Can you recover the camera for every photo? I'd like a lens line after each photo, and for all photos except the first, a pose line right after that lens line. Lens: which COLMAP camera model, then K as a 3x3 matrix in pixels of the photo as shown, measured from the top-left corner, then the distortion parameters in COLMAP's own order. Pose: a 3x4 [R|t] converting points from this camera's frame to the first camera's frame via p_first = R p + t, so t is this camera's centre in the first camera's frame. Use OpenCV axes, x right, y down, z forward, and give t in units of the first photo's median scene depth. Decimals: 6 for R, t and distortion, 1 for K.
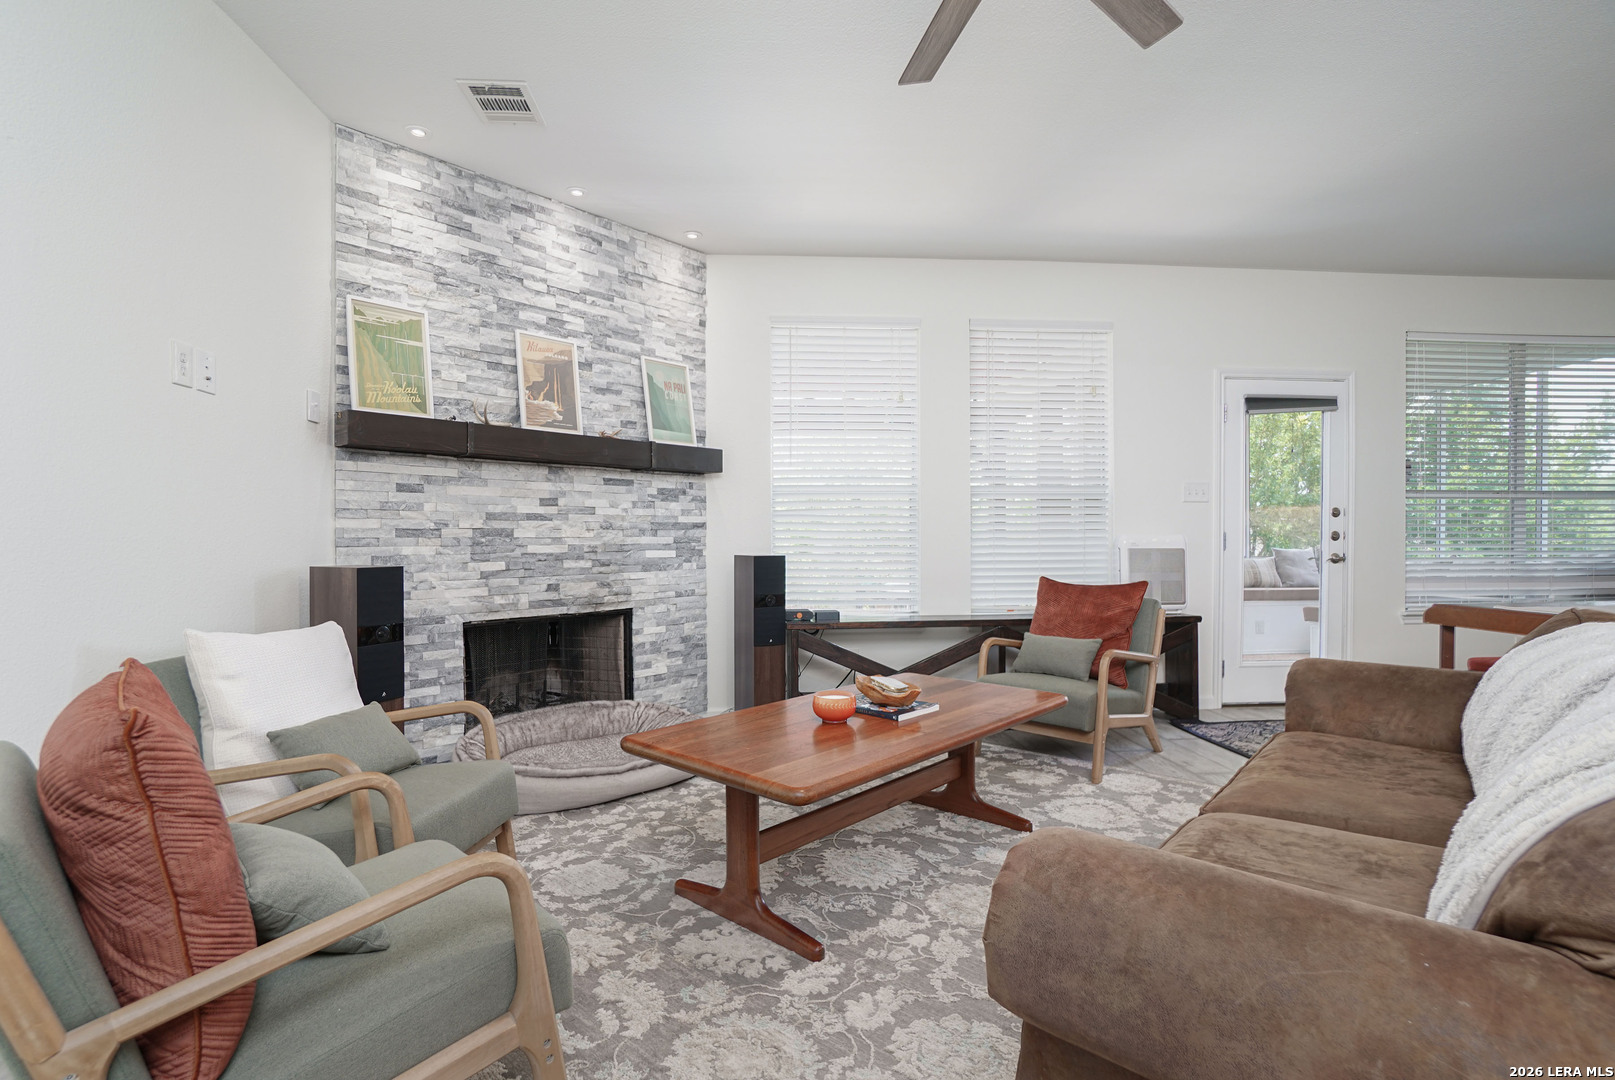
lens RADIAL K [[786.0, 0, 790.5], [0, 786.0, 544.5], [0, 0, 1]] dist [-0.055685, 0.026551]
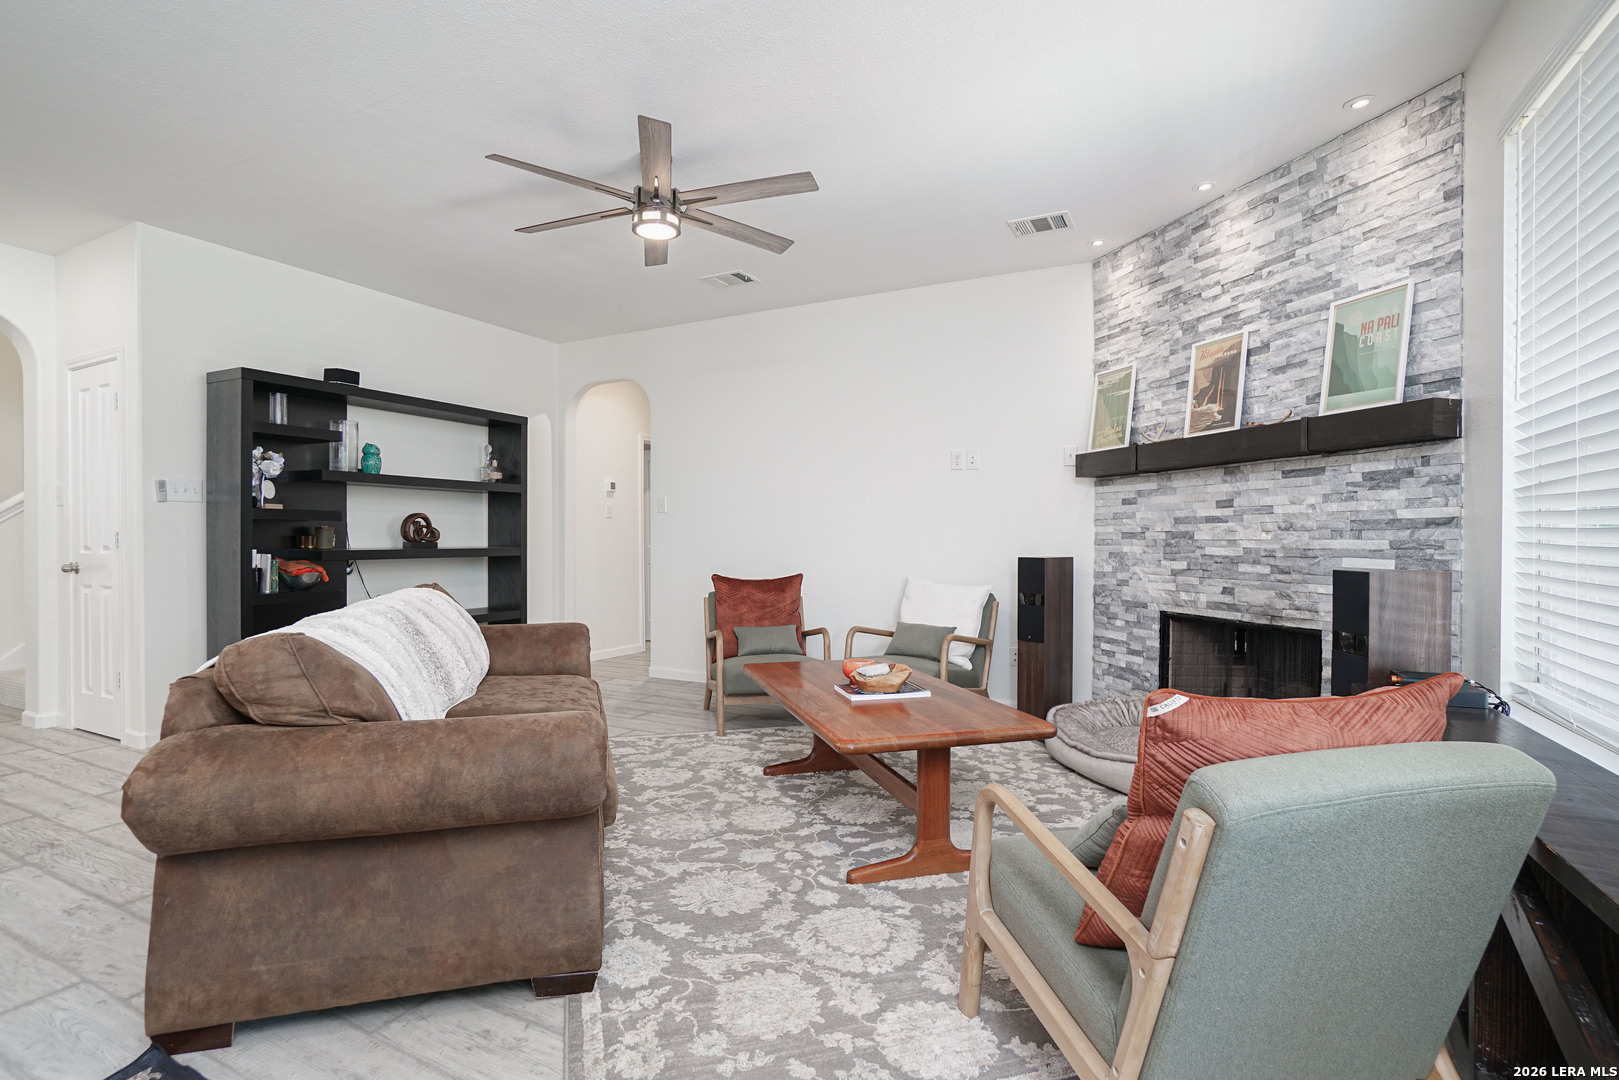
lens RADIAL K [[787.9, 0, 792.4], [0, 787.9, 544.5], [0, 0, 1]] dist [-0.055685, 0.026551]
pose [[-0.528723, 0.011373, -0.848718, 0.800107], [-0.005646, 0.999841, 0.016915, -0.016195], [0.848776, 0.013735, -0.528574, 1.040340]]
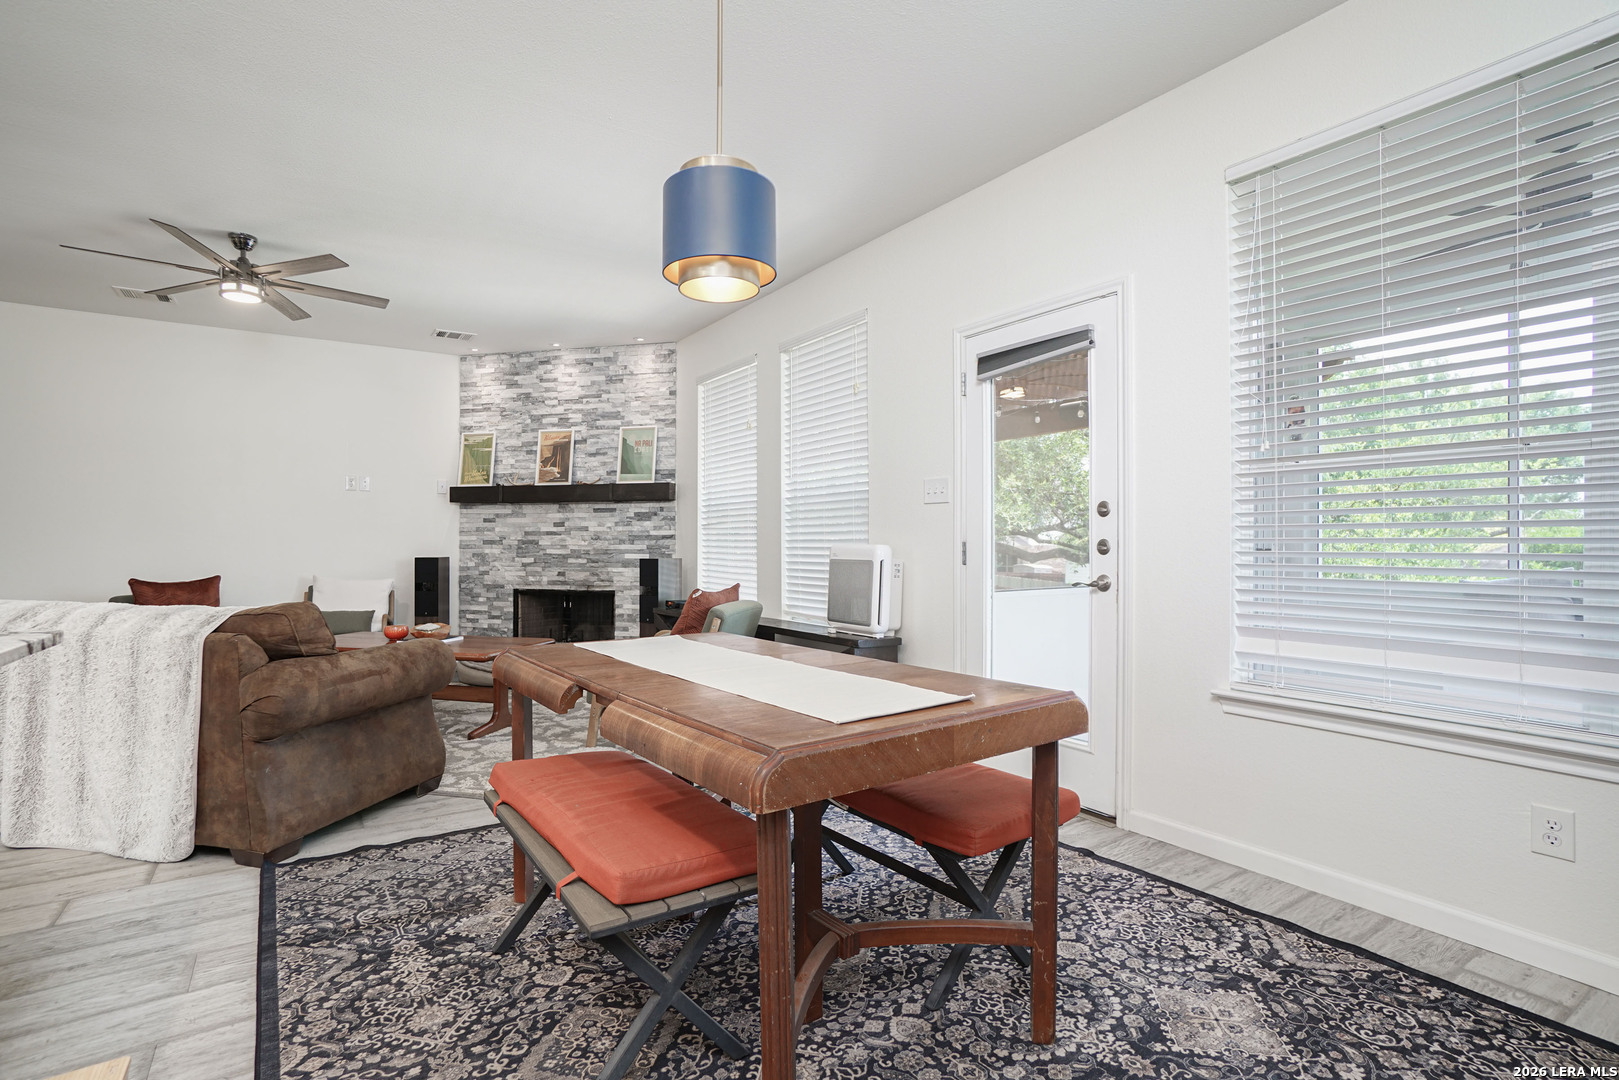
lens RADIAL K [[763.2, 0, 805.7], [0, 763.2, 543.1], [0, 0, 1]] dist [-0.052516, 0.013545]
pose [[0.499911, 0.002752, -0.866072, 1.407628], [-0.010816, 0.999937, -0.003066, -0.013515], [0.866009, 0.010900, 0.499910, 0.622522]]
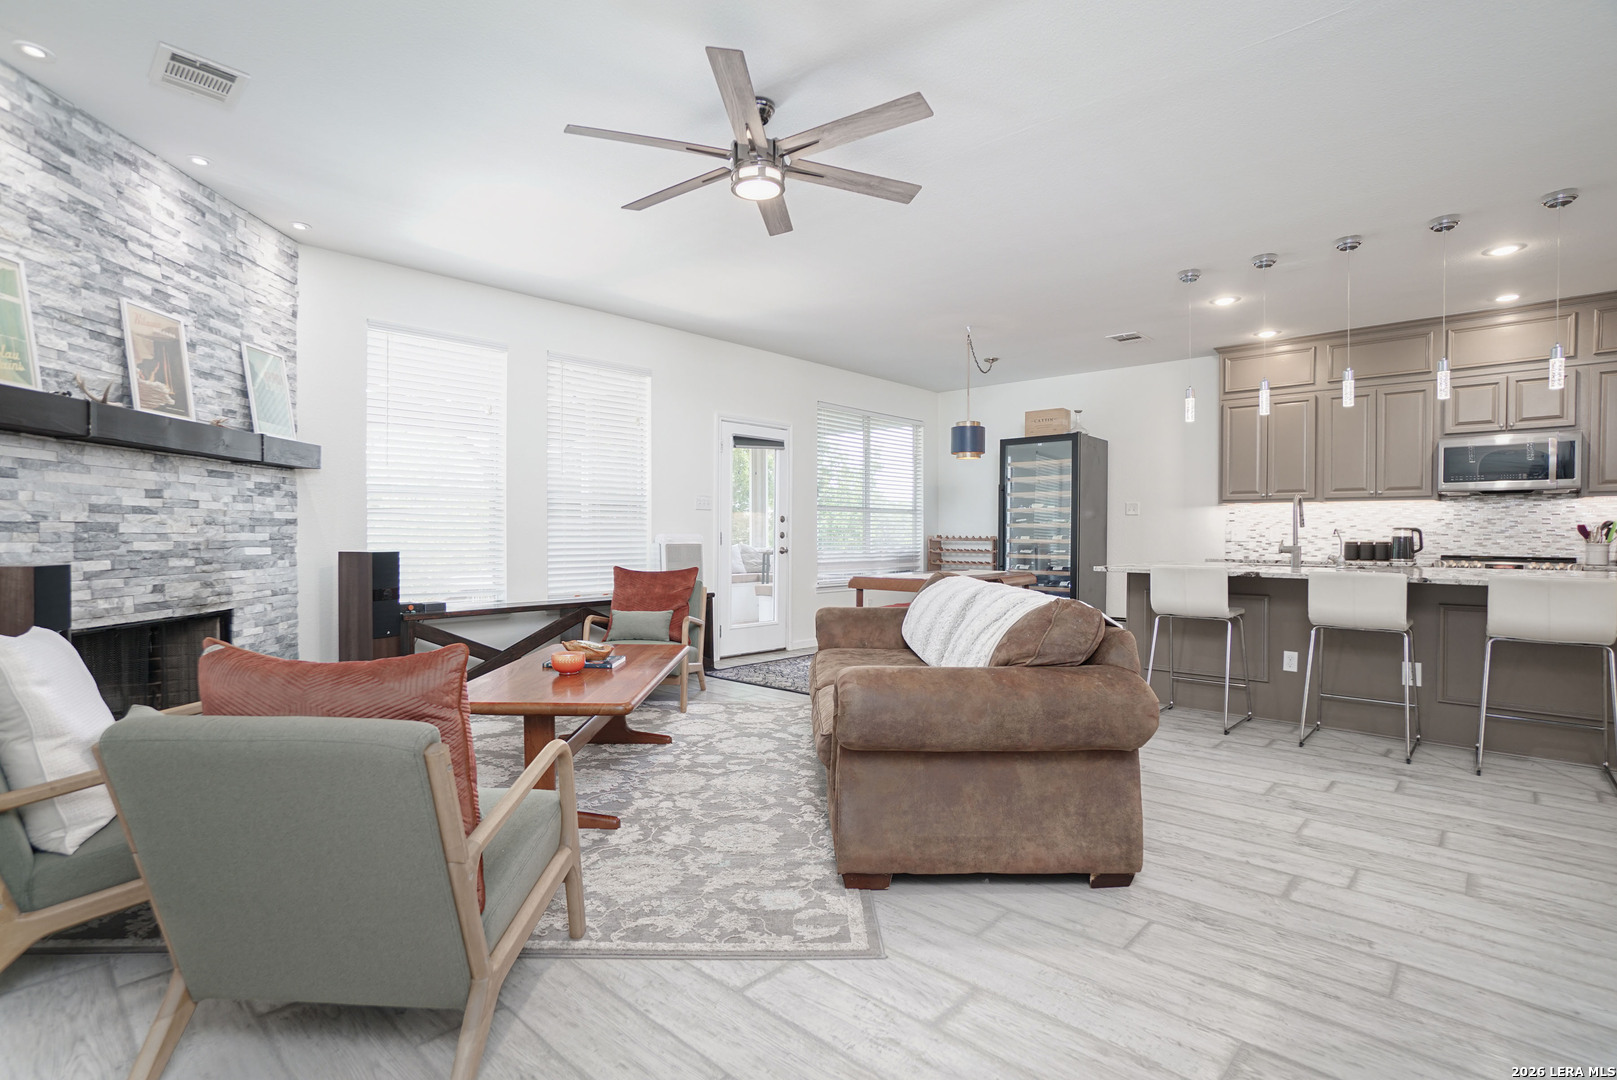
lens RADIAL K [[786.9, 0, 791.4], [0, 786.9, 544.5], [0, 0, 1]] dist [-0.055685, 0.026551]
pose [[0.739425, -0.003330, 0.673231, -0.355776], [0.003503, 0.999993, 0.001099, 0.005696], [-0.673230, 0.001546, 0.739432, -0.145607]]
